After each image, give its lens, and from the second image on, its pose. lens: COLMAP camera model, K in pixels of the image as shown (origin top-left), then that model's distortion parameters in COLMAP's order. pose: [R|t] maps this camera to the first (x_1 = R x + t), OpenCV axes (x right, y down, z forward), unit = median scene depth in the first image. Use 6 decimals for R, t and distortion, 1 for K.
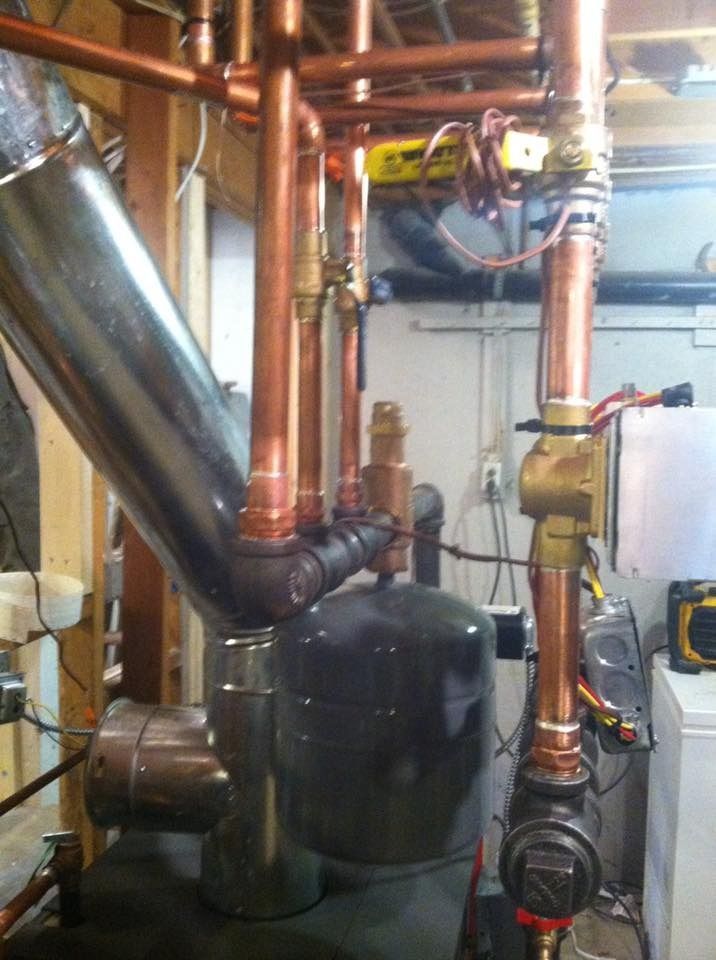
lens RADIAL K [[896.5, 0, 358.0], [0, 896.5, 480.0], [0, 0, 1]] dist [-0.043607, 0.007092]
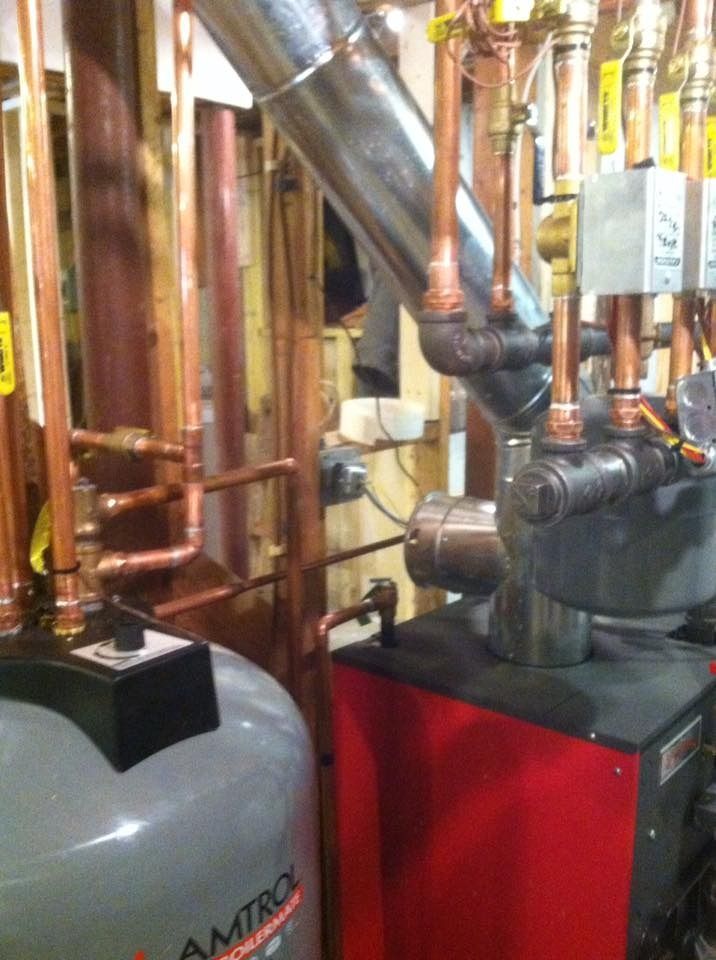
lens RADIAL K [[898.8, 0, 358.0], [0, 898.8, 480.0], [0, 0, 1]] dist [0.108243, -0.404103]
pose [[0.882112, 0.059159, -0.467310, 0.346937], [-0.004765, 0.993152, 0.116733, 0.121973], [0.471016, -0.100745, 0.876353, -0.263644]]
